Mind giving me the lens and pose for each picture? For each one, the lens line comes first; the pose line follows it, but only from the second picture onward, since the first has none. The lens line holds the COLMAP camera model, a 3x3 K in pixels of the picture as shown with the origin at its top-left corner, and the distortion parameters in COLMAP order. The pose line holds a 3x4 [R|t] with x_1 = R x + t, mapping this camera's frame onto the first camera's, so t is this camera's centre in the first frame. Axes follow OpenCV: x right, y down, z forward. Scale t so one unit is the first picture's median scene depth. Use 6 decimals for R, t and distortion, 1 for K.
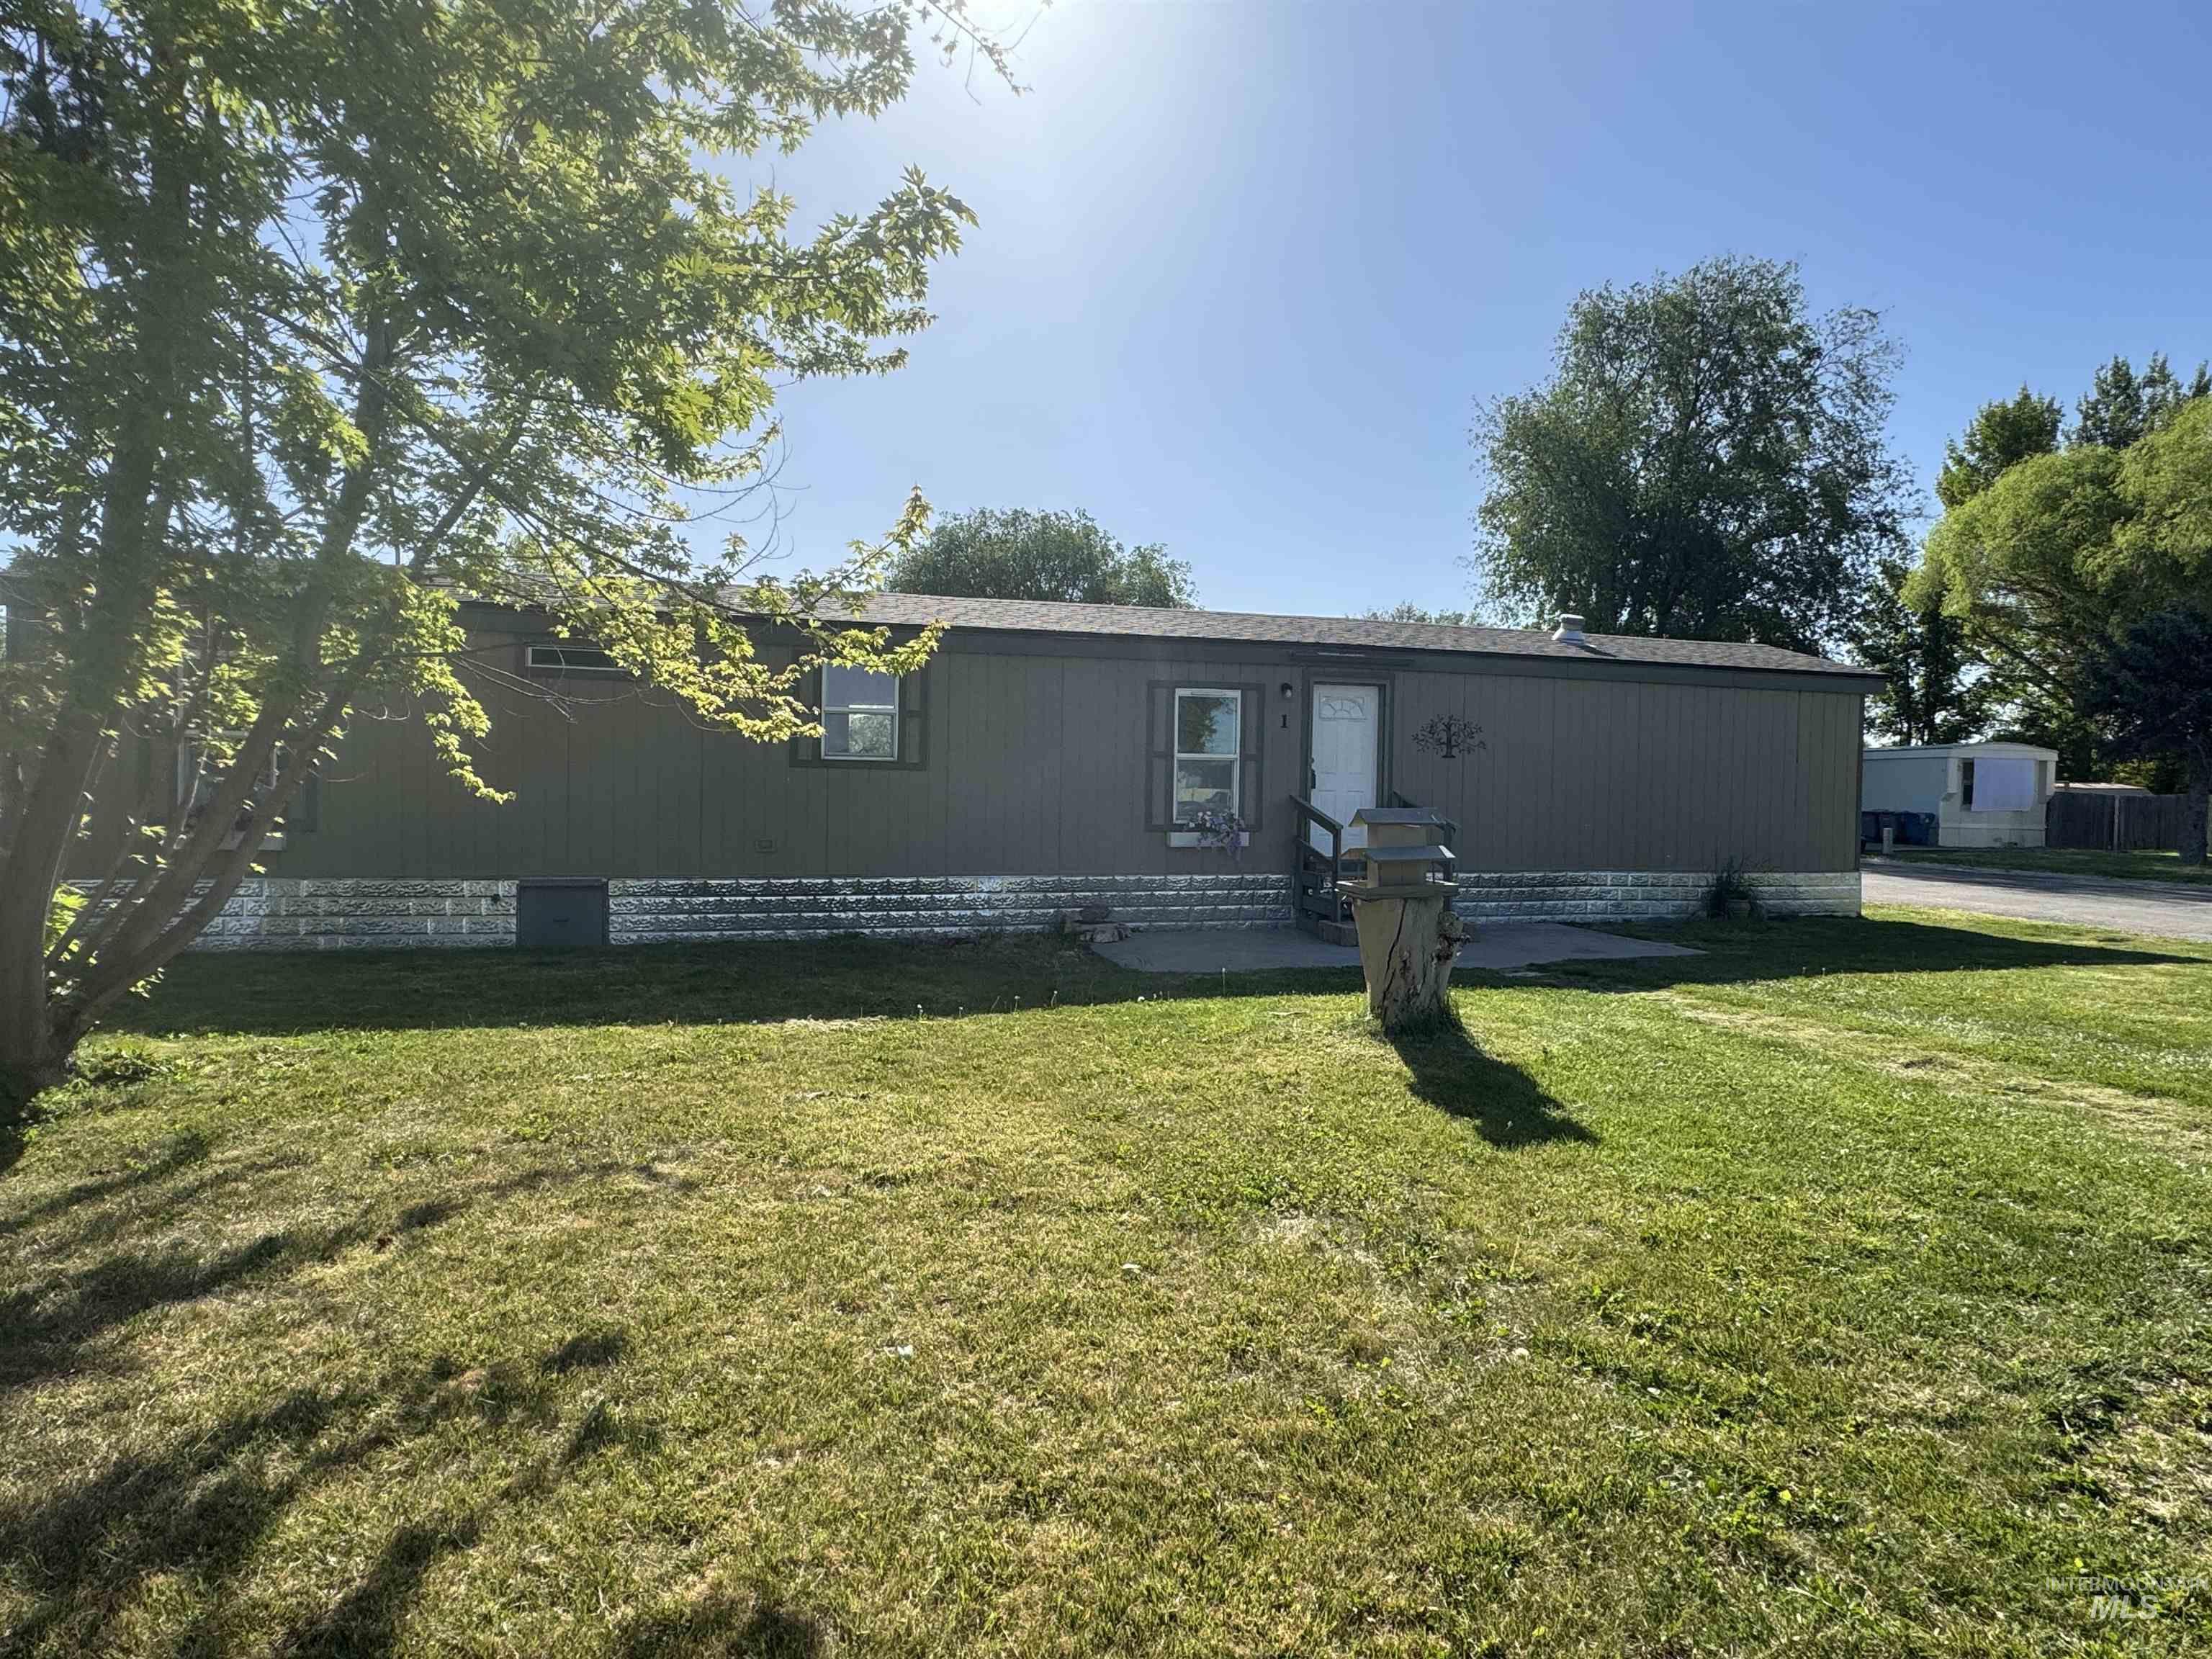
lens RADIAL K [[1323.3, 0, 1109.4], [0, 1323.3, 839.2], [0, 0, 1]] dist [0.023799, 0.000130]
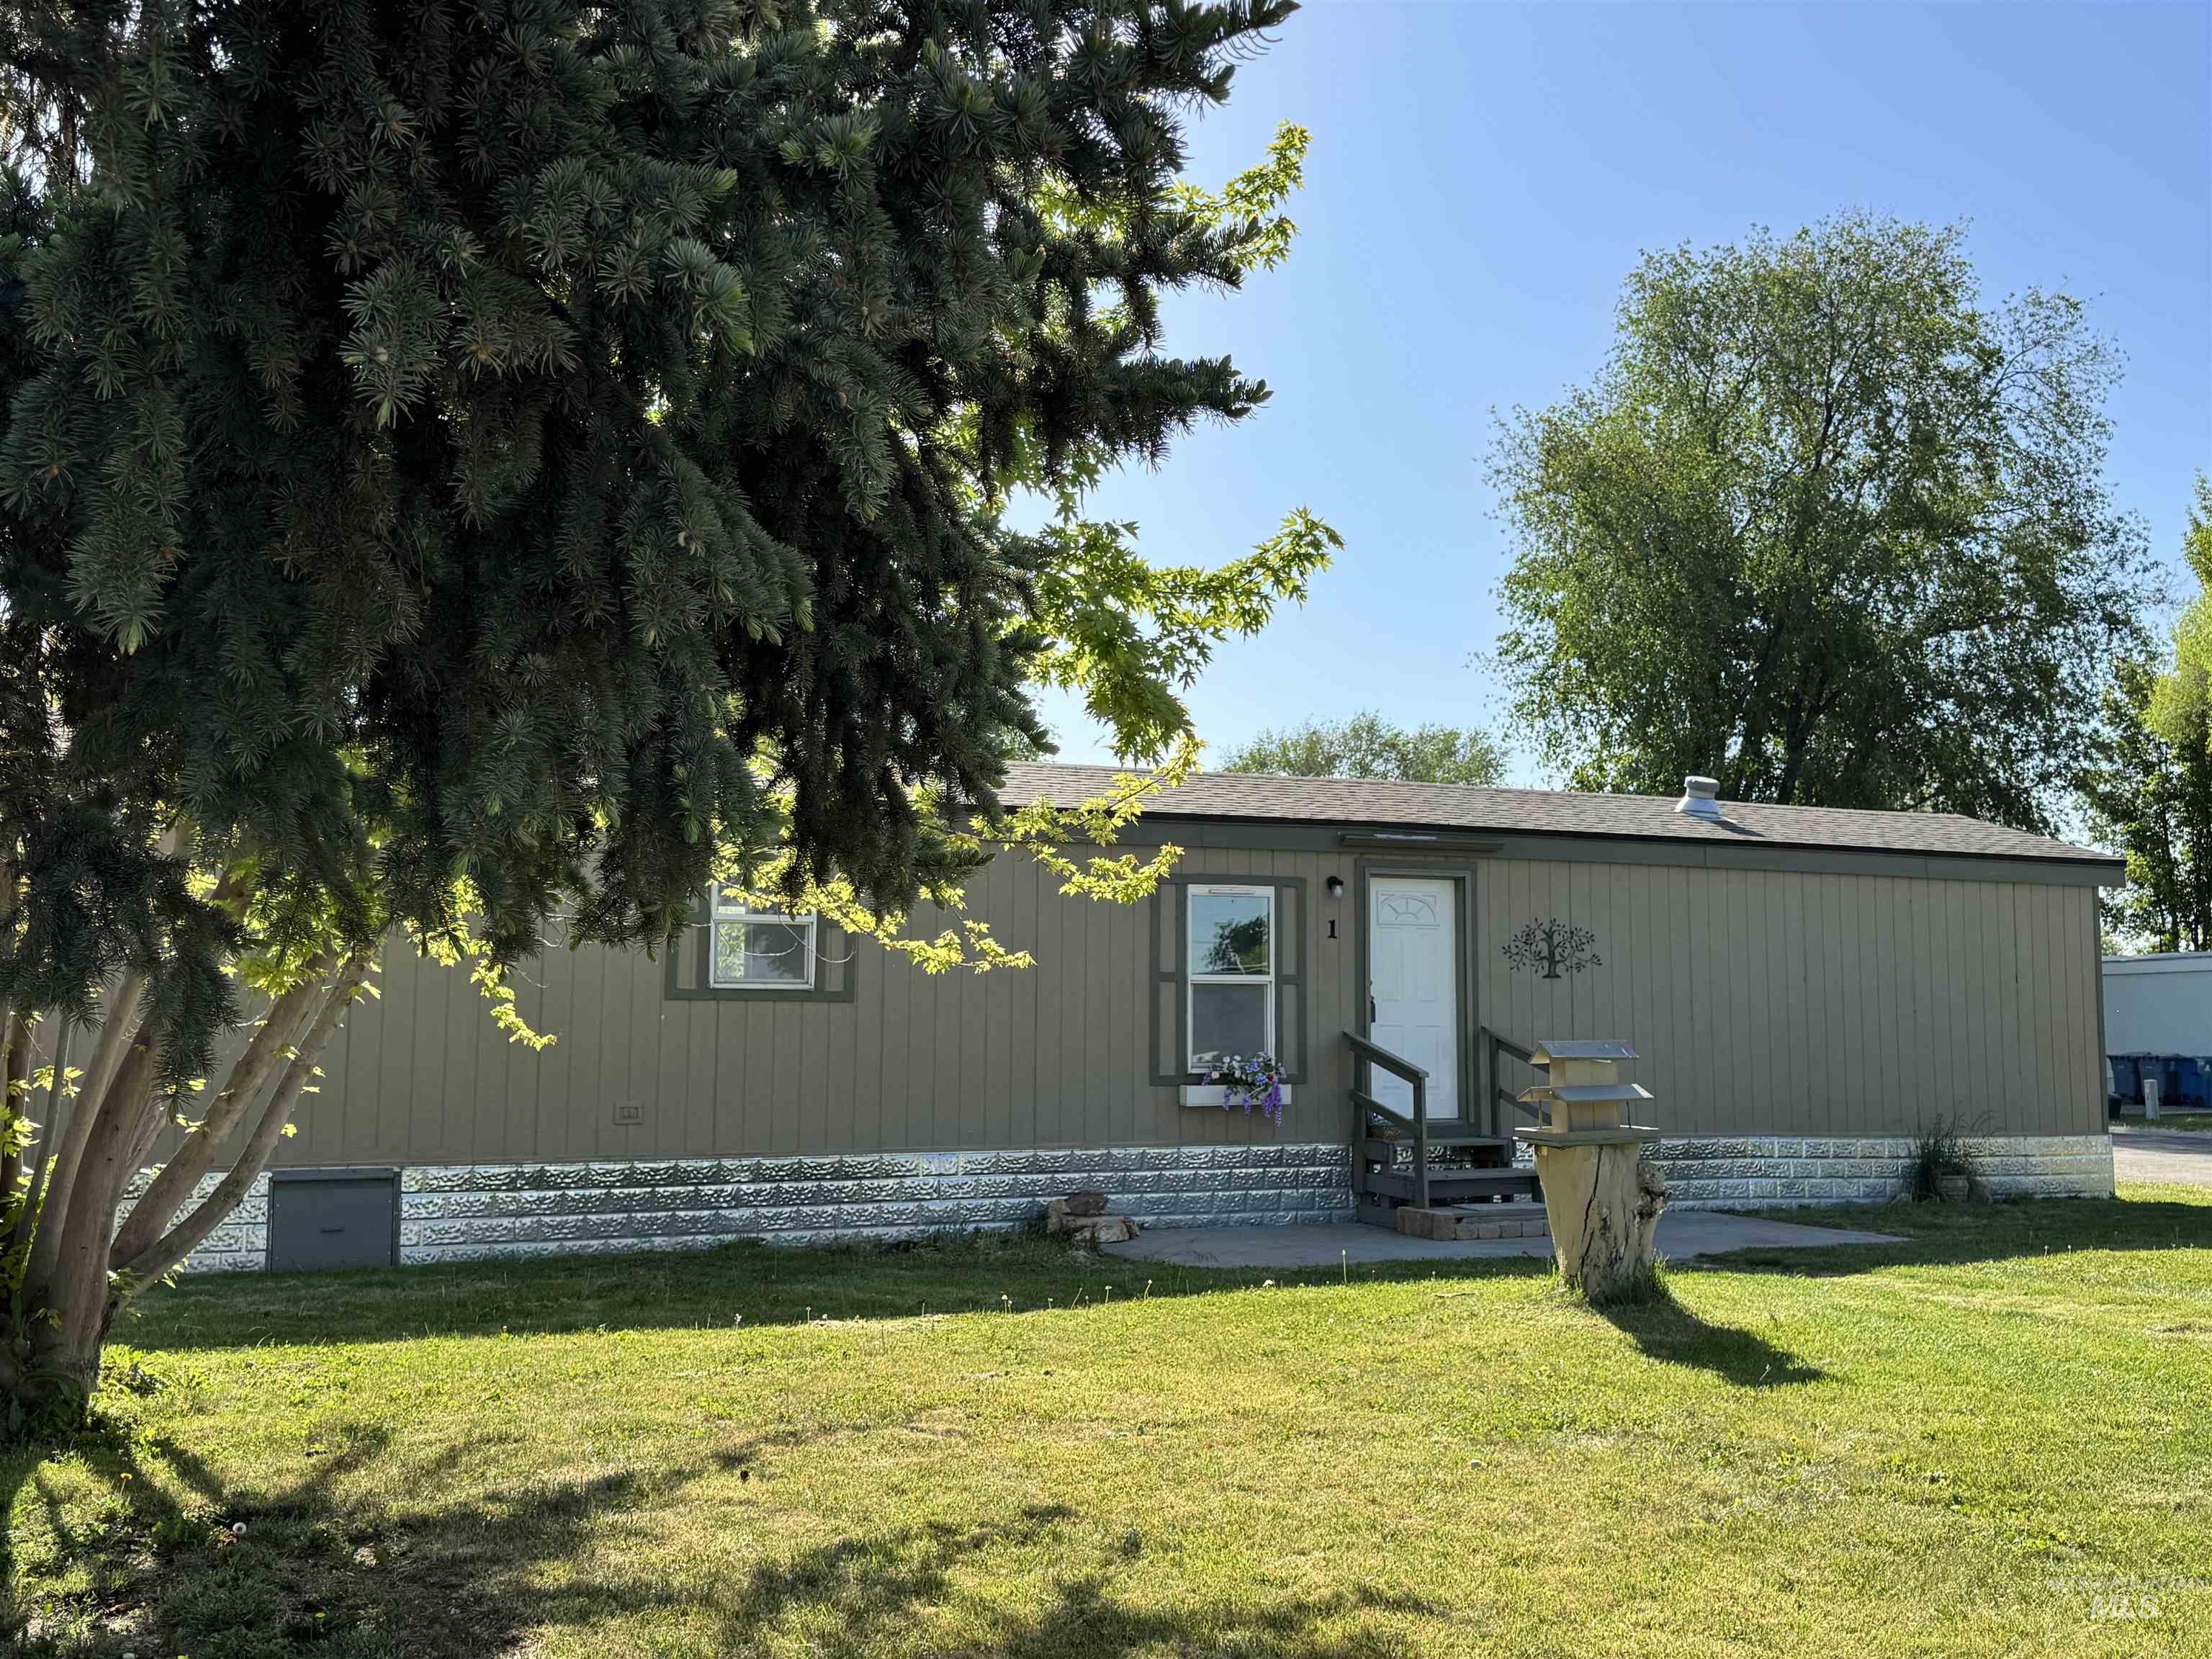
lens RADIAL K [[2228.1, 0, 1166.6], [0, 2228.1, 825.0], [0, 0, 1]] dist [0.188483, -0.473807]
pose [[0.992741, -0.001354, 0.120266, -0.054028], [0.016912, 0.991573, -0.128441, 0.004913], [-0.119079, 0.129542, 0.984398, -0.100811]]
